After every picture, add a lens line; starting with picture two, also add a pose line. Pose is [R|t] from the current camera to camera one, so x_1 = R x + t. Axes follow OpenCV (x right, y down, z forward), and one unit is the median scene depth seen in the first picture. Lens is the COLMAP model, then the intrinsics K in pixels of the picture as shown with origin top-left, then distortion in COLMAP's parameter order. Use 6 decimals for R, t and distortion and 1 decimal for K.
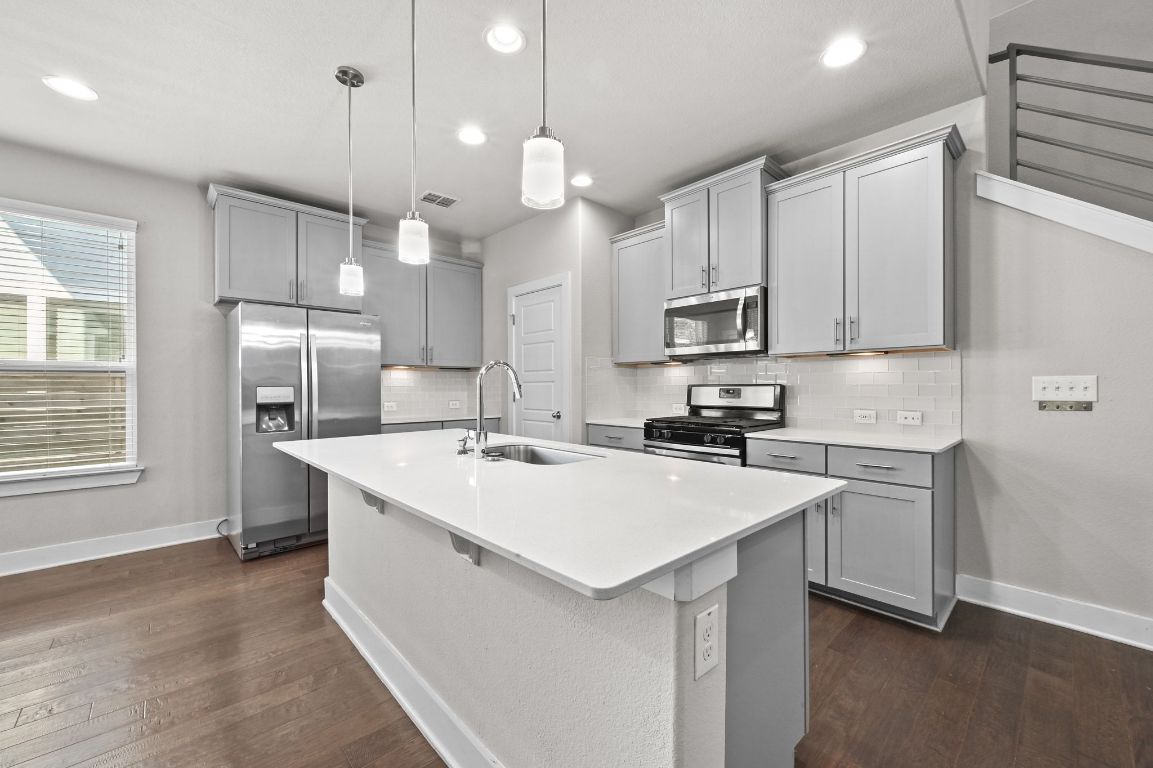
lens RADIAL K [[457.0, 0, 578.2], [0, 457.0, 385.2], [0, 0, 1]] dist [0.001656, 0.000324]
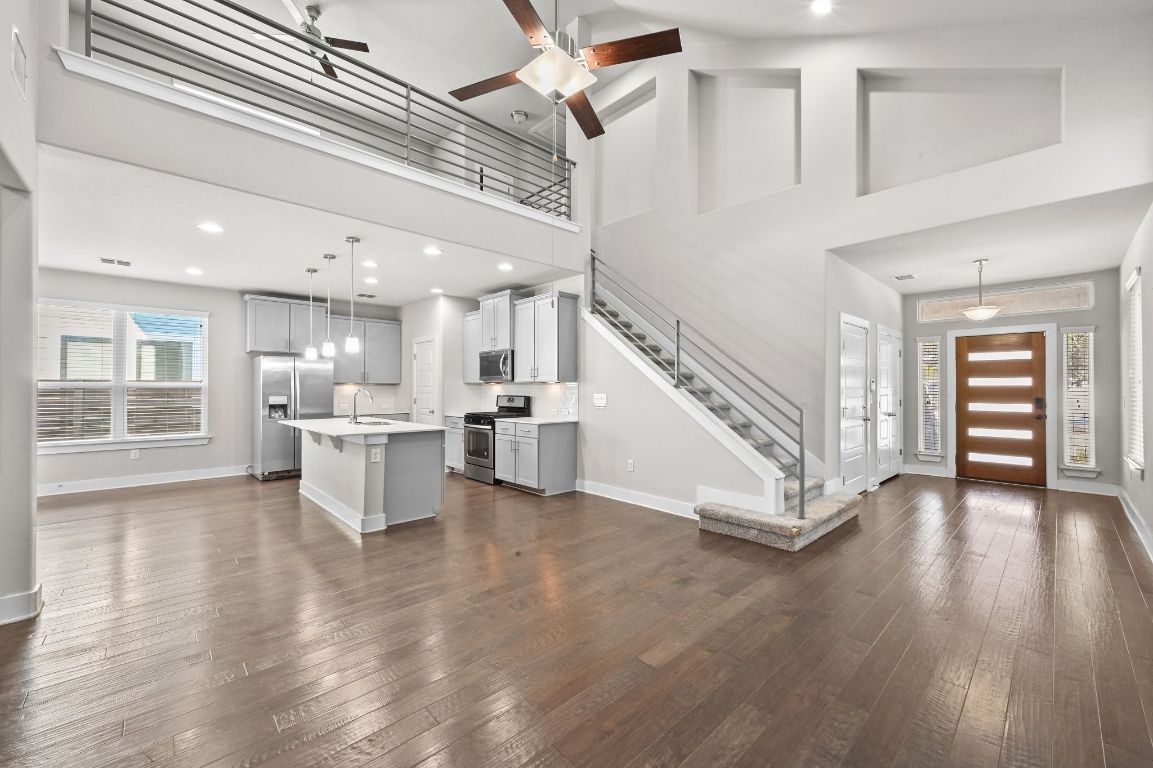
lens RADIAL K [[457.0, 0, 577.1], [0, 457.0, 383.1], [0, 0, 1]] dist [0.001656, 0.000324]
pose [[0.999974, 0.002914, 0.006605, 0.648418], [-0.002851, 0.999951, -0.009520, -0.039553], [-0.006632, 0.009500, 0.999933, -1.036323]]
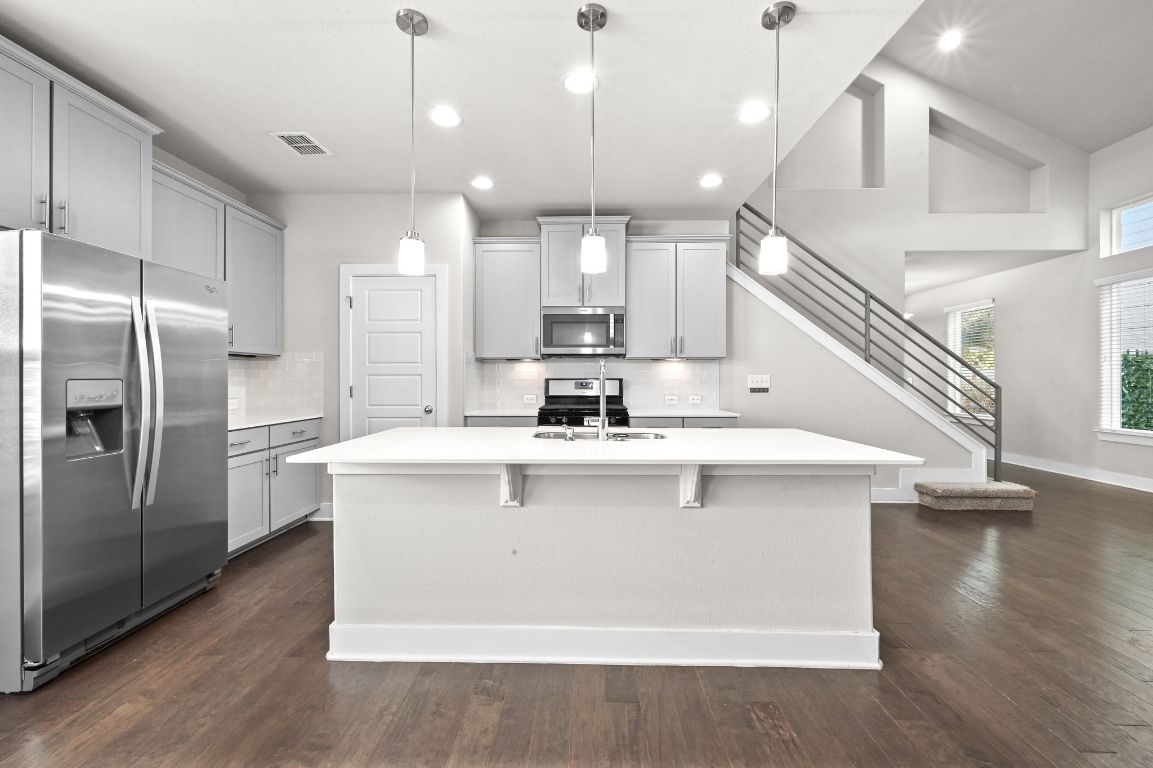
lens RADIAL K [[457.0, 0, 578.6], [0, 457.0, 376.7], [0, 0, 1]] dist [0.001656, 0.000324]
pose [[0.698796, 0.006242, 0.715294, -0.640937], [-0.002946, 0.999979, -0.005848, 0.000670], [-0.715315, 0.001980, 0.698799, 0.123170]]
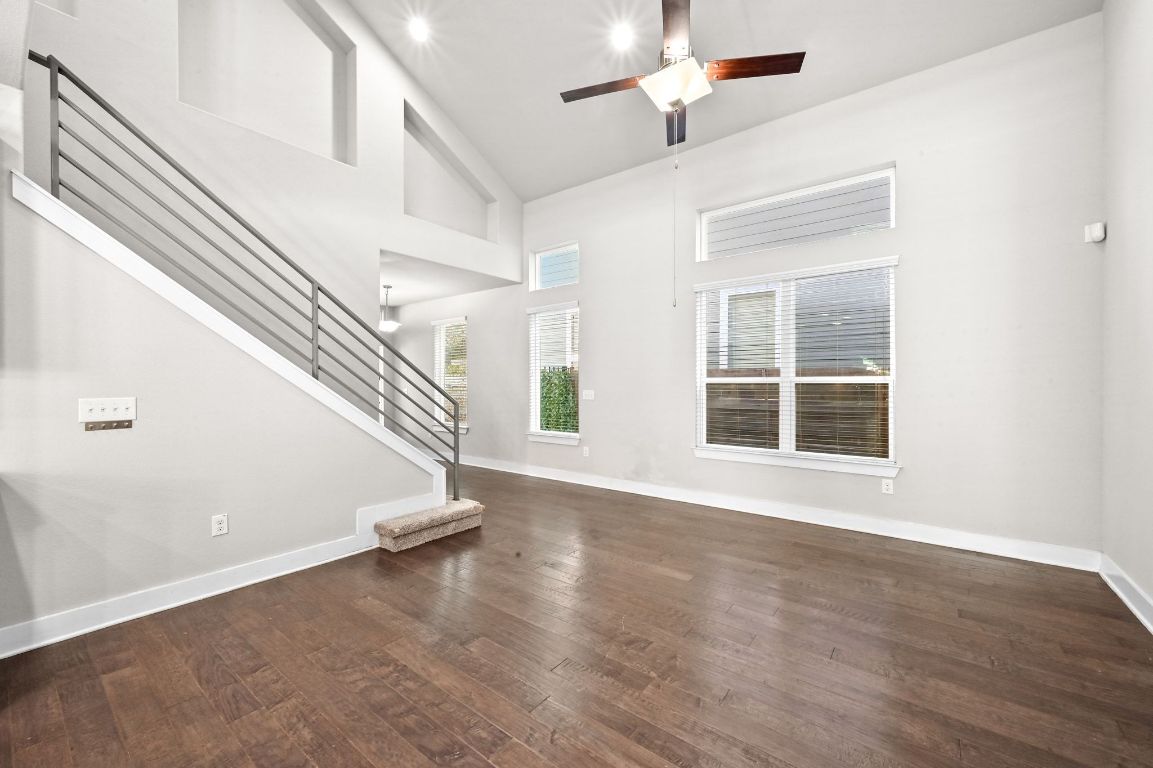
lens RADIAL K [[457.0, 0, 579.5], [0, 457.0, 384.7], [0, 0, 1]] dist [0.001656, 0.000324]
pose [[-0.164984, -0.000456, 0.986296, -0.149632], [0.004492, 0.999989, 0.001213, -0.034340], [-0.986286, 0.004630, -0.164980, 0.046240]]
